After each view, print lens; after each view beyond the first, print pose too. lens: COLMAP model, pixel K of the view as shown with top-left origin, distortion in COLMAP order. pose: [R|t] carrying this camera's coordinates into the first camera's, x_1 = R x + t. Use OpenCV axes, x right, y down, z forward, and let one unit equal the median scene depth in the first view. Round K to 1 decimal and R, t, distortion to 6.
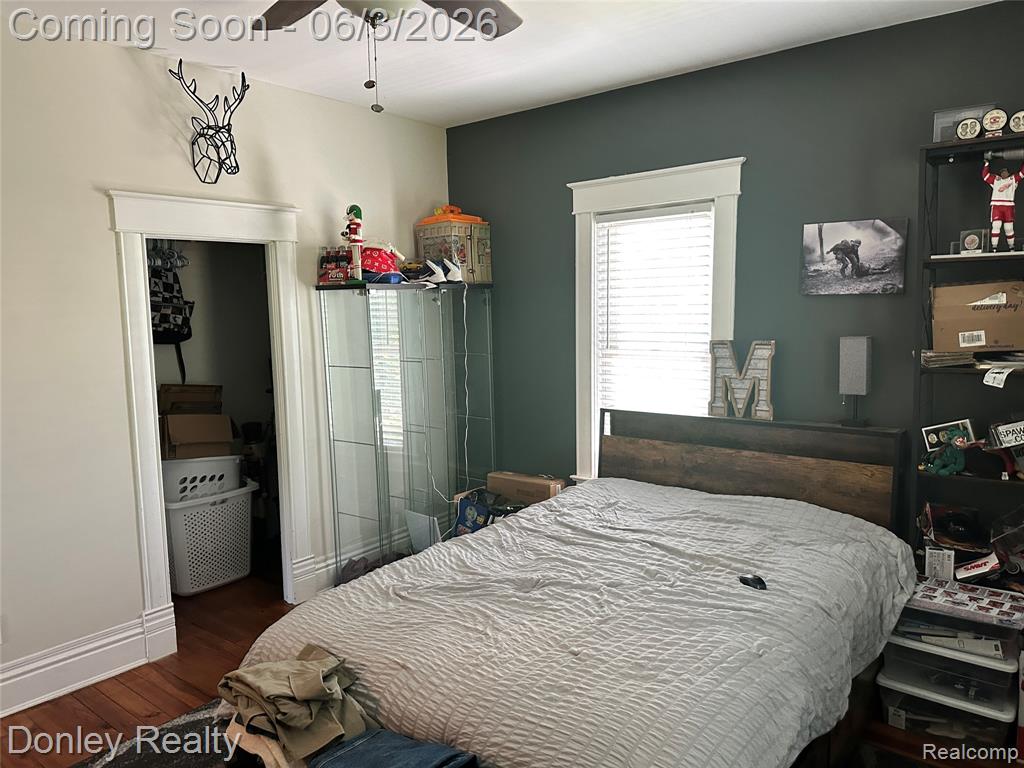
lens RADIAL K [[713.5, 0, 517.2], [0, 713.5, 387.9], [0, 0, 1]] dist [0.112307, -0.145665]
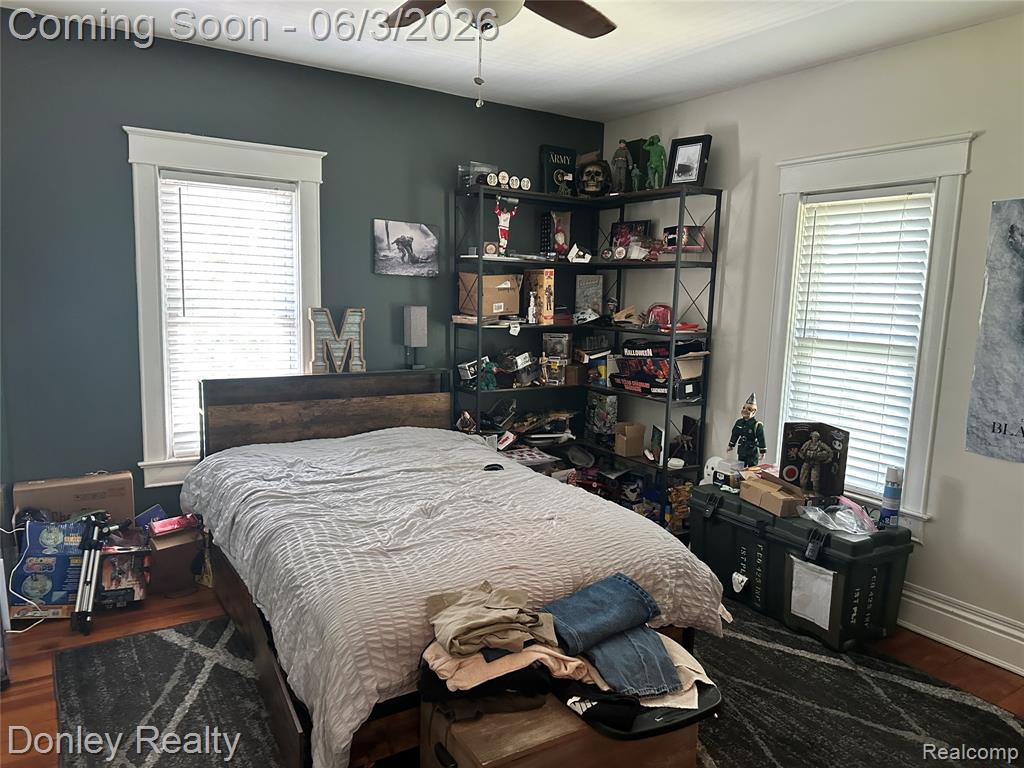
lens RADIAL K [[713.5, 0, 517.2], [0, 713.5, 387.9], [0, 0, 1]] dist [0.112307, -0.145665]
pose [[0.317791, -0.102647, 0.942588, -0.818302], [0.069031, 0.993989, 0.084971, -0.016837], [-0.945644, 0.038065, 0.322967, 0.370044]]
